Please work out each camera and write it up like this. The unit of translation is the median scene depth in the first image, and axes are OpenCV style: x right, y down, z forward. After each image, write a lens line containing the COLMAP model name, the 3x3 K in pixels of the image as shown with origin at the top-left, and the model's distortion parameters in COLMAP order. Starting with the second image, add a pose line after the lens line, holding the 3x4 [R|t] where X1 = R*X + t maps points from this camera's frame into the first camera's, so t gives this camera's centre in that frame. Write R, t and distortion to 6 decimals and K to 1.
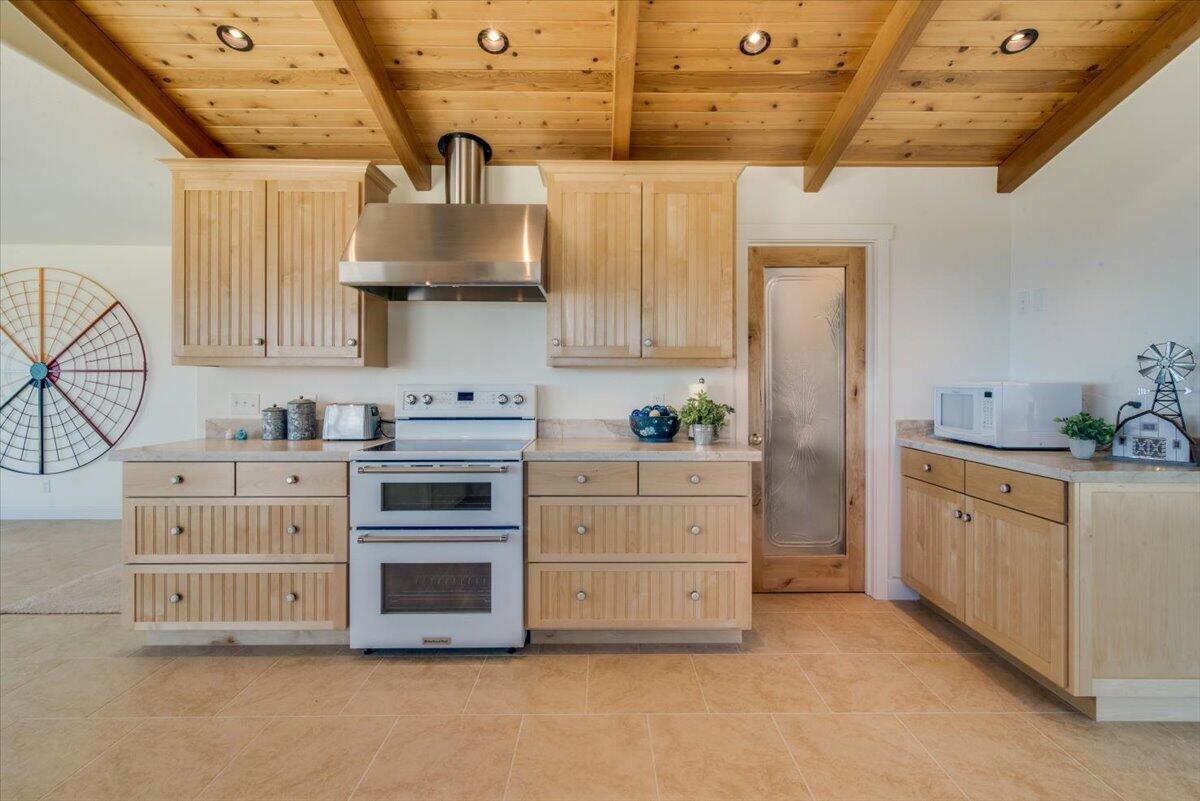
lens RADIAL K [[579.5, 0, 606.2], [0, 579.5, 383.0], [0, 0, 1]] dist [-0.003334, 0.000448]
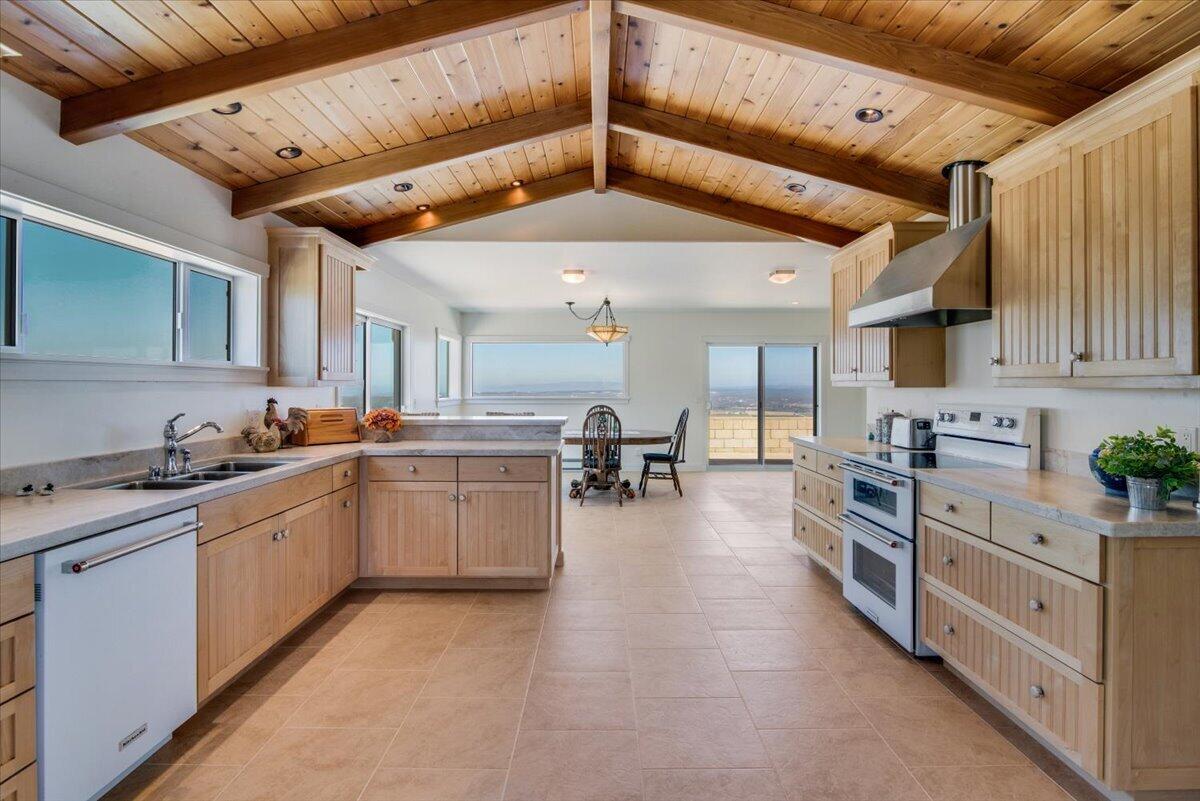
lens RADIAL K [[579.5, 0, 589.5], [0, 579.5, 393.9], [0, 0, 1]] dist [-0.003334, 0.000448]
pose [[-0.015056, 0.010472, -0.999832, 0.831704], [-0.008579, 0.999907, 0.010602, -0.022821], [0.999850, 0.008737, -0.014965, 0.380278]]
